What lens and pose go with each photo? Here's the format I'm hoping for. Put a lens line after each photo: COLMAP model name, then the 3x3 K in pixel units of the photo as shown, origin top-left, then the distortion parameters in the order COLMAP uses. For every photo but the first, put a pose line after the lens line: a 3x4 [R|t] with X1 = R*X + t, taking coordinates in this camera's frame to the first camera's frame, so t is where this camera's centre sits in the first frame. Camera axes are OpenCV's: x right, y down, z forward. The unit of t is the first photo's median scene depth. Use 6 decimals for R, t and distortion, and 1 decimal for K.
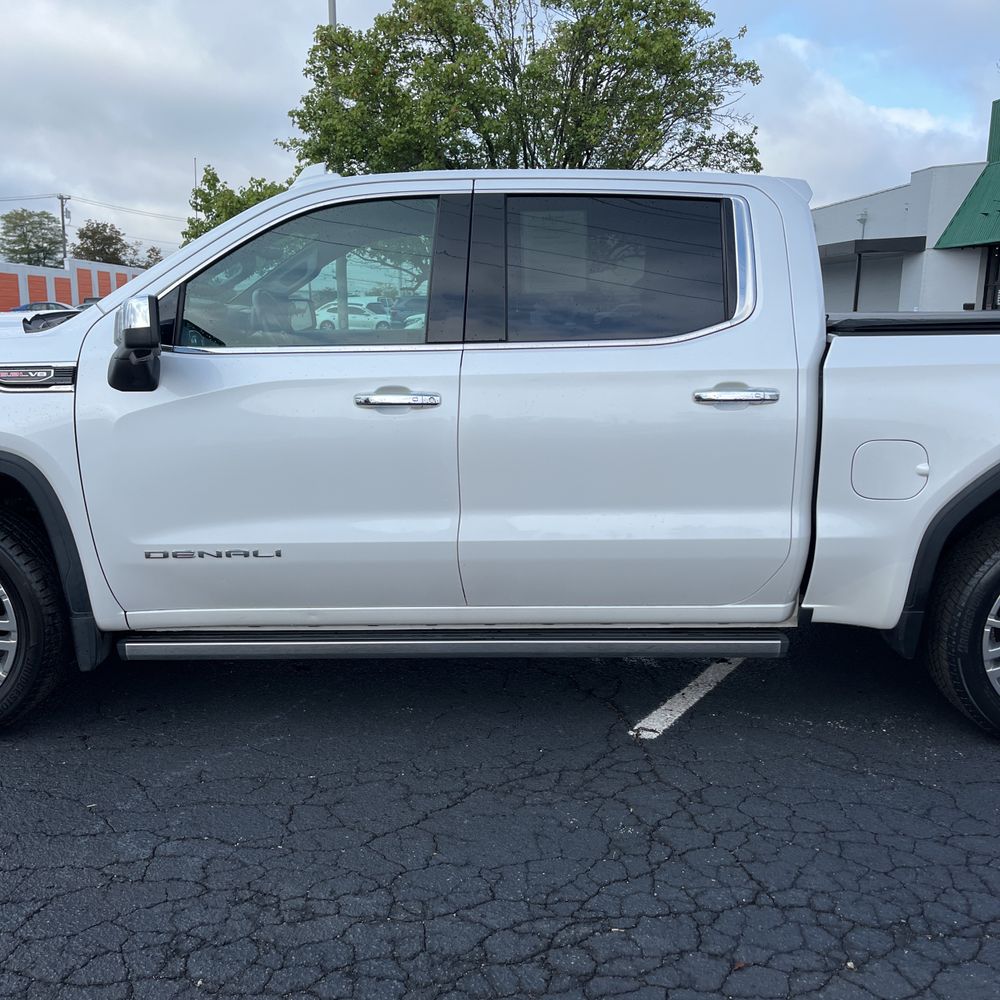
lens RADIAL K [[1012.9, 0, 497.4], [0, 1012.9, 501.1], [0, 0, 1]] dist [0.024367, 0.000000]
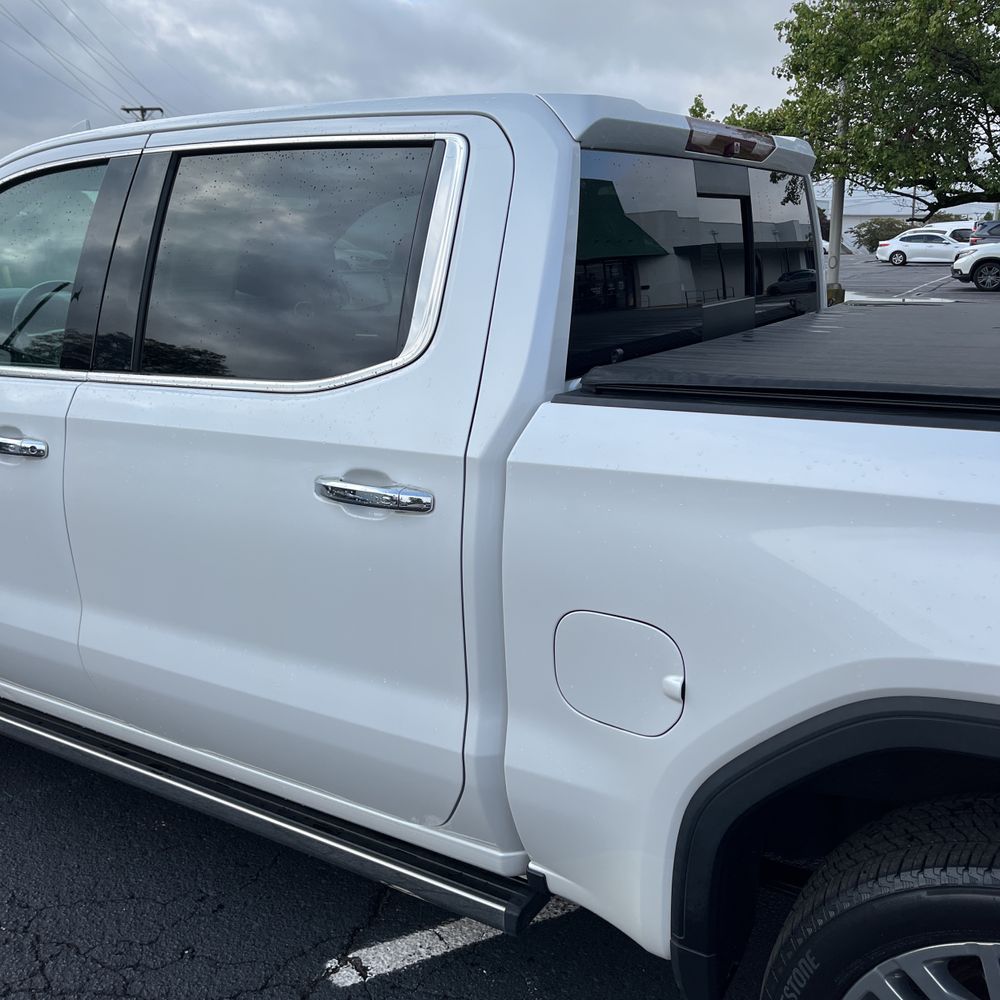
lens RADIAL K [[1012.9, 0, 505.3], [0, 1012.9, 490.3], [0, 0, 1]] dist [0.024367, 0.000000]
pose [[0.842979, 0.116480, -0.525185, 0.564877], [-0.085952, 0.992898, 0.082252, -0.149890], [0.531036, -0.024196, 0.847004, 0.523376]]
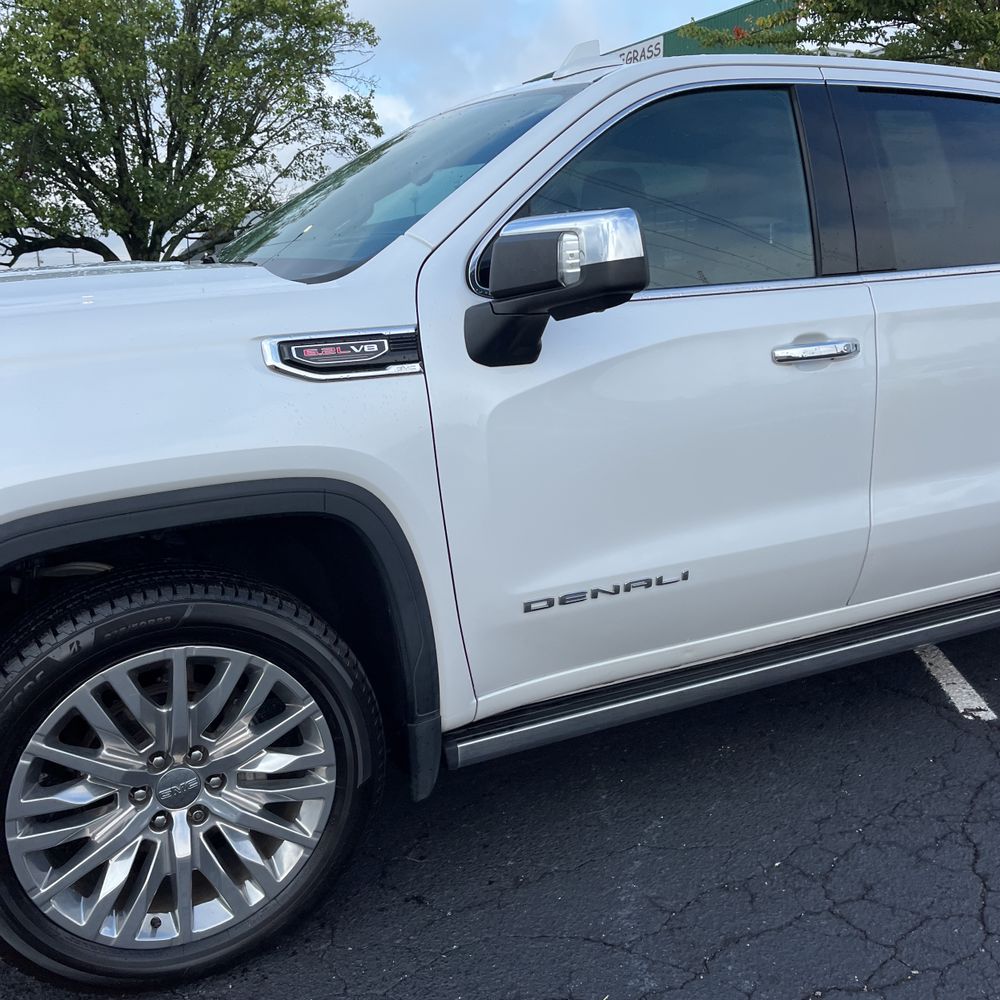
lens RADIAL K [[1012.9, 0, 487.0], [0, 1012.9, 495.6], [0, 0, 1]] dist [0.024367, 0.000000]
pose [[0.902980, -0.122304, 0.411909, -0.608718], [0.114989, 0.992453, 0.042603, -0.049996], [-0.414011, 0.008895, 0.910229, 0.382295]]
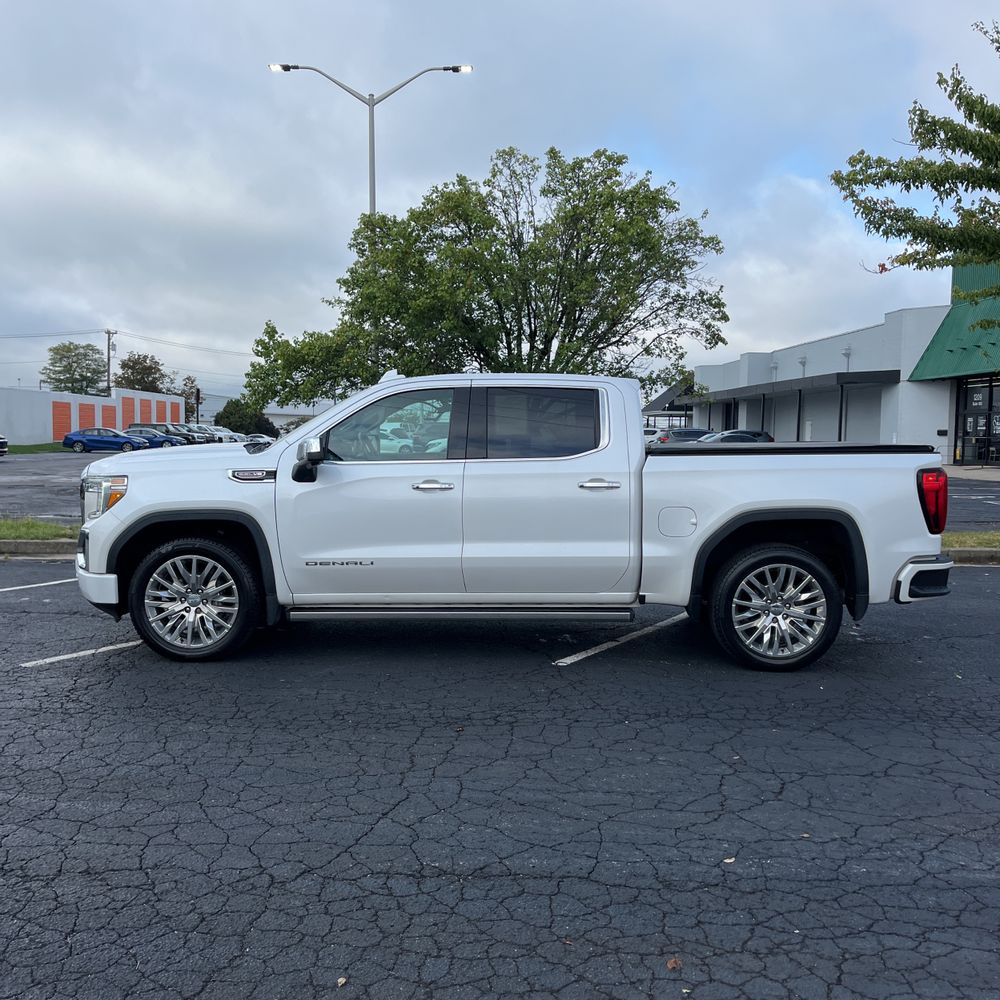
lens RADIAL K [[1012.9, 0, 495.8], [0, 1012.9, 476.9], [0, 0, 1]] dist [0.024367, 0.000000]
pose [[0.999830, 0.001392, -0.018399, 0.061513], [-0.004010, 0.989707, -0.143051, 0.161130], [0.018011, 0.143100, 0.989544, -0.951708]]
